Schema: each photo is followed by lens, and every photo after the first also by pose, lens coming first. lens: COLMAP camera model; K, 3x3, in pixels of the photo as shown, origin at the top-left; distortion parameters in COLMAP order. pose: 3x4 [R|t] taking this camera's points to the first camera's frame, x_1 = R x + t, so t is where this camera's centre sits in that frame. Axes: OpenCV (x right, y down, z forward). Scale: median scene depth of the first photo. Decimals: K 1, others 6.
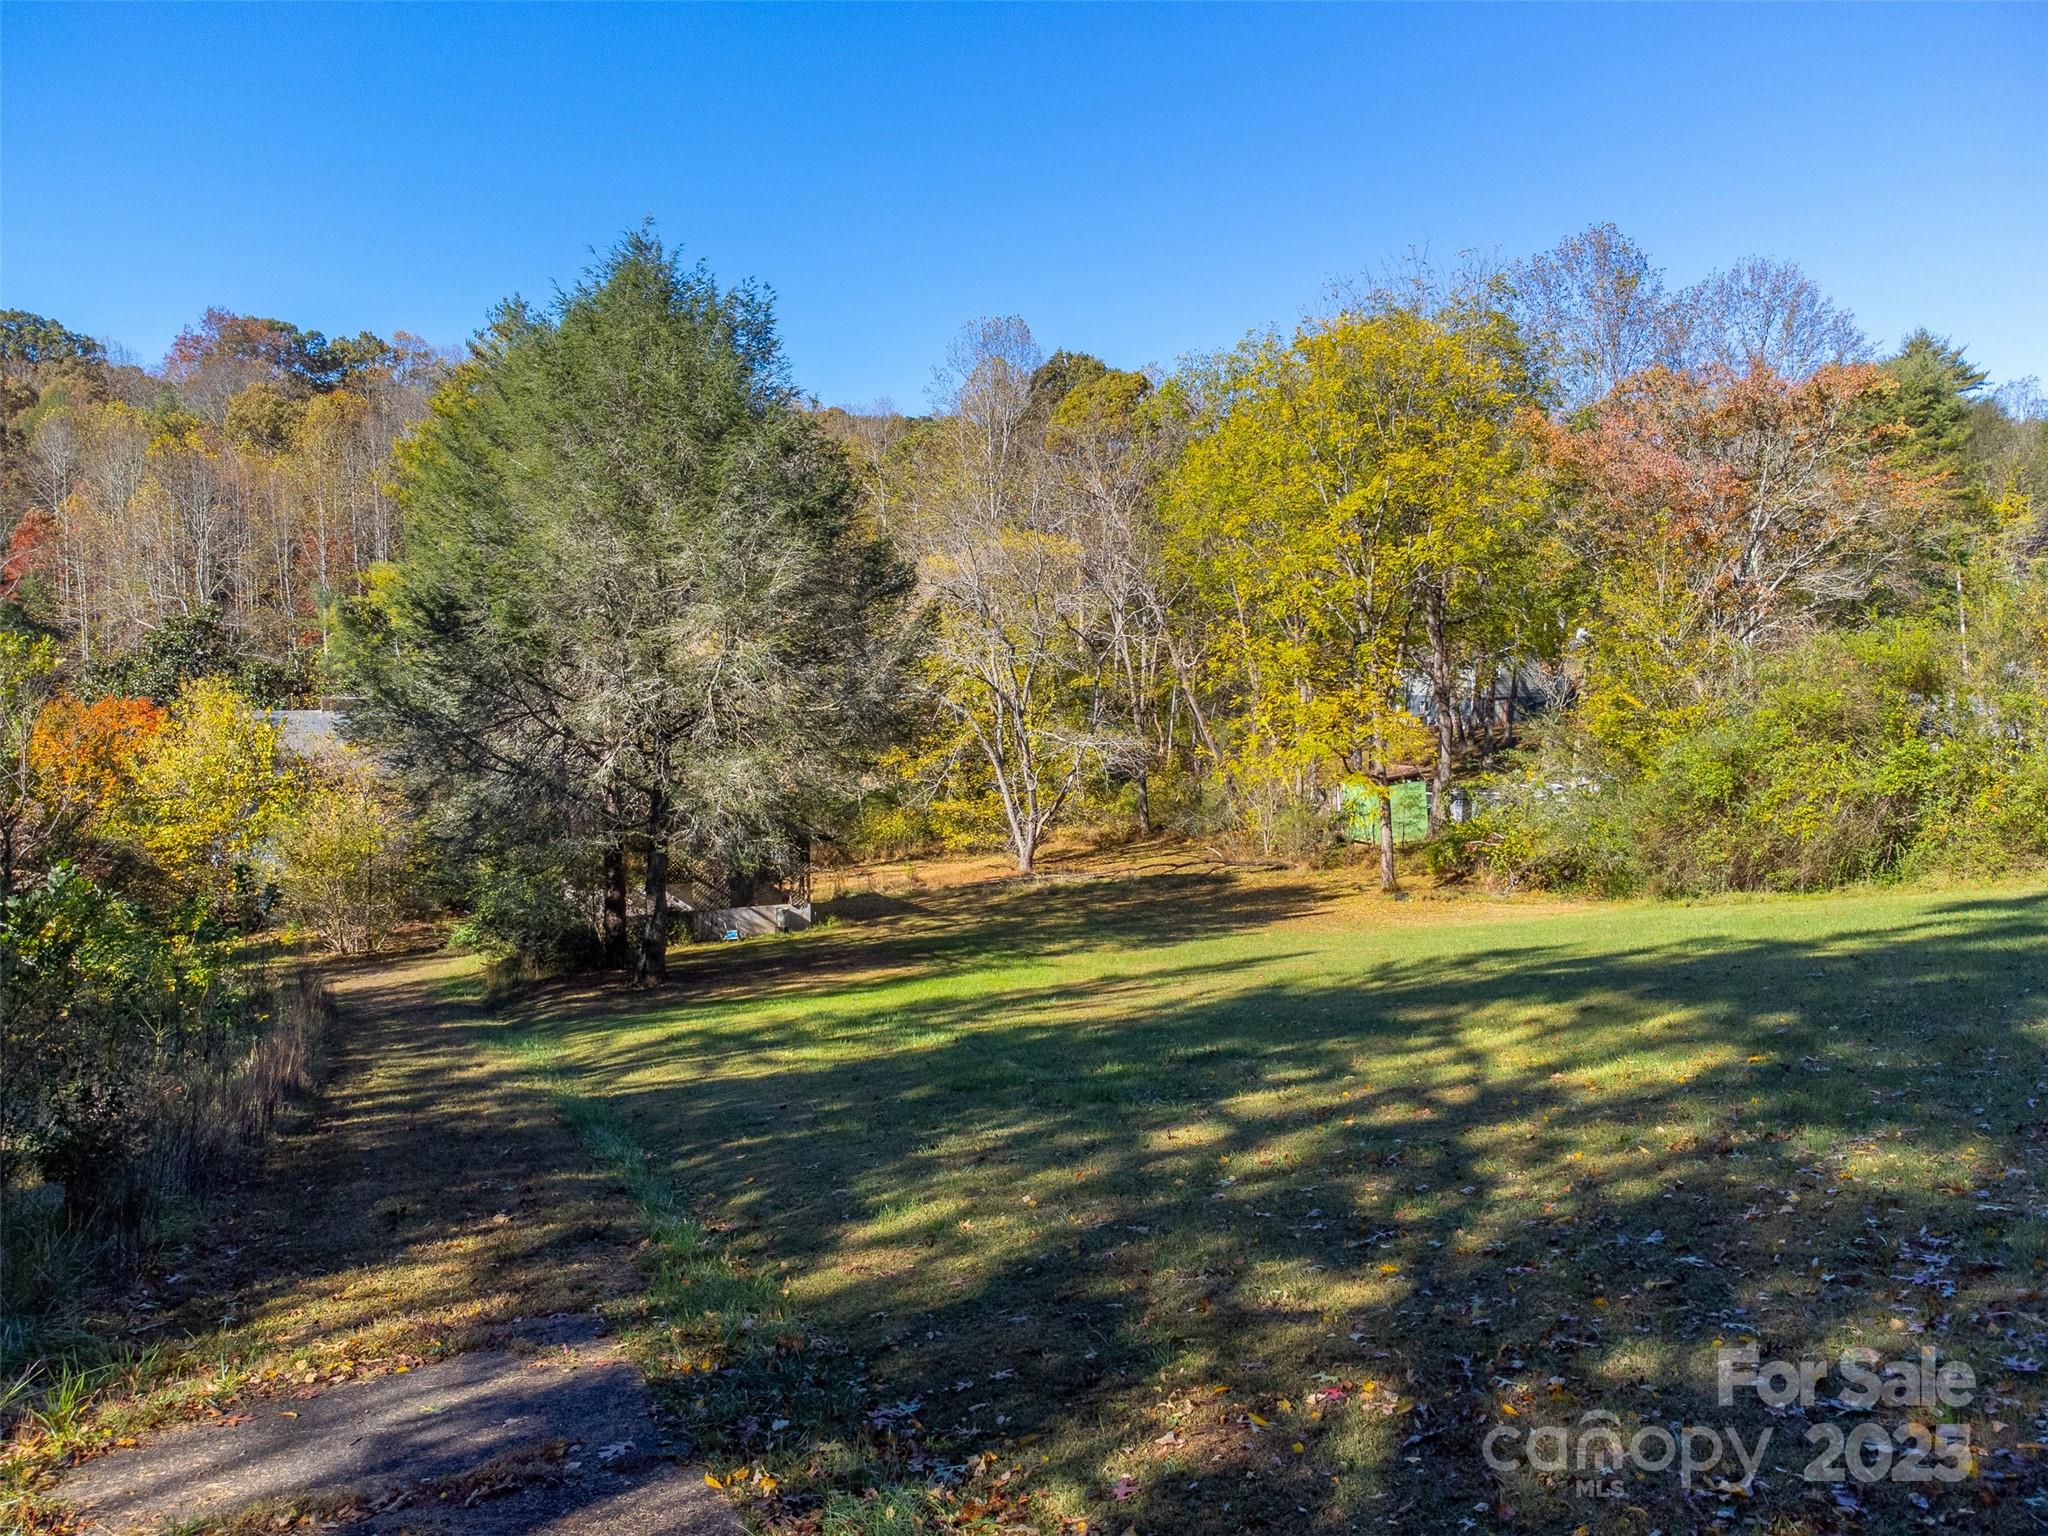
lens RADIAL K [[1511.5, 0, 1024.0], [0, 1511.5, 768.0], [0, 0, 1]] dist [0.016955, 0.006190]
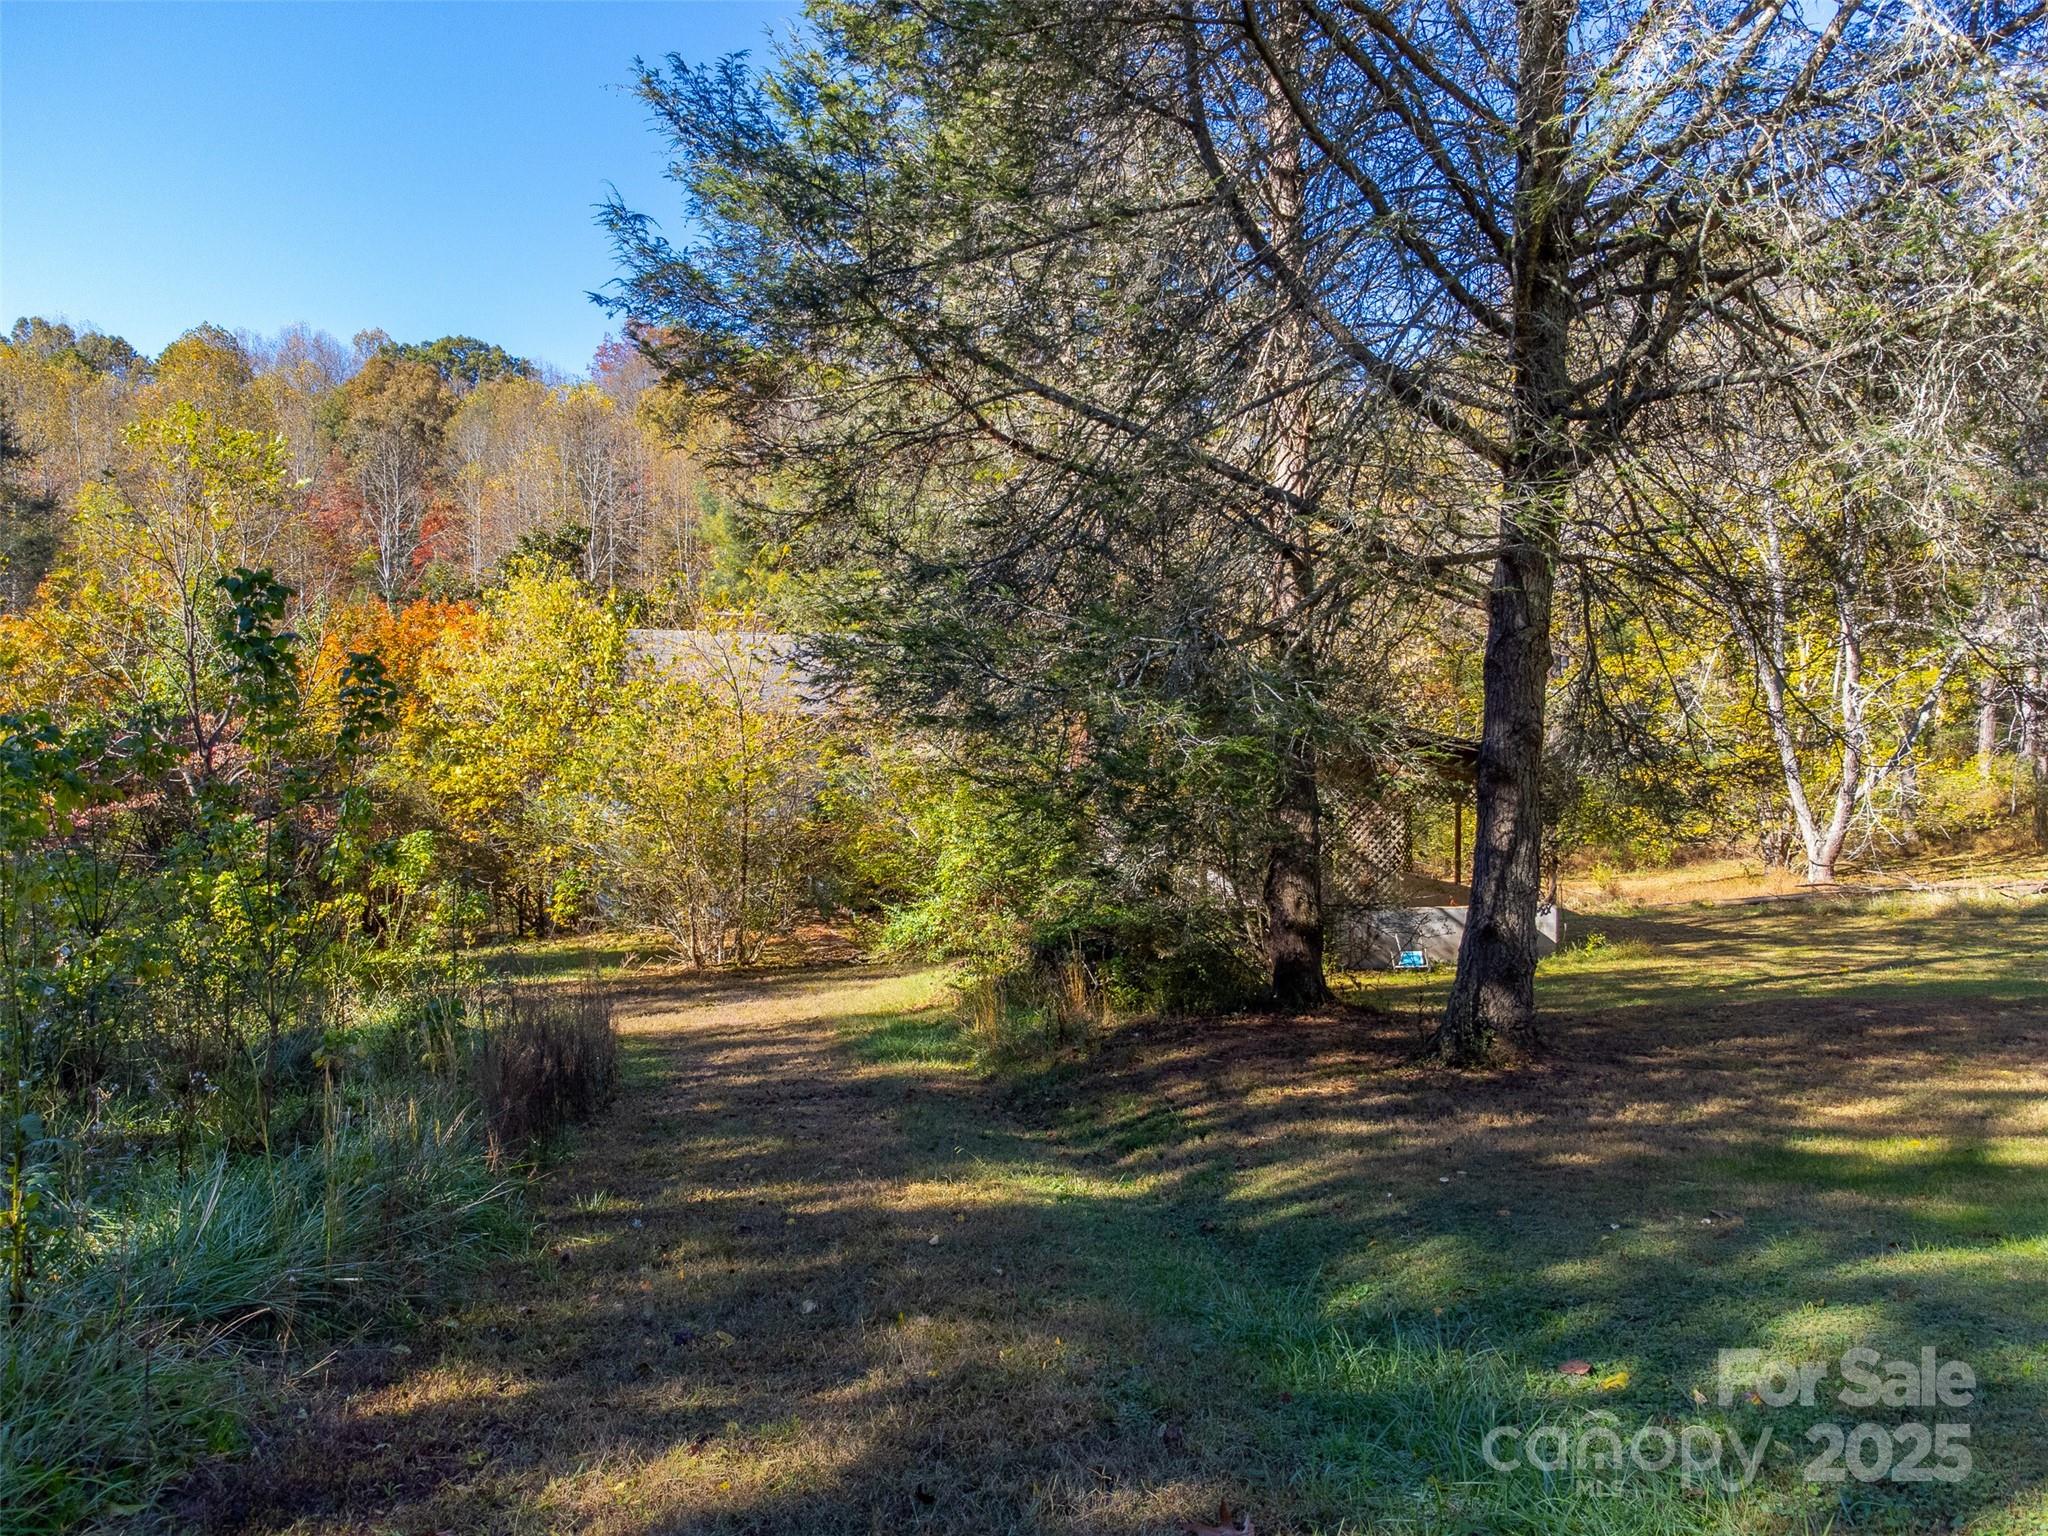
lens RADIAL K [[1511.5, 0, 1024.0], [0, 1511.5, 768.0], [0, 0, 1]] dist [0.016955, 0.006190]
pose [[0.970347, 0.008589, -0.241564, -0.197529], [-0.018883, 0.999008, -0.040330, 0.070280], [0.240978, 0.043695, 0.969546, 0.488002]]
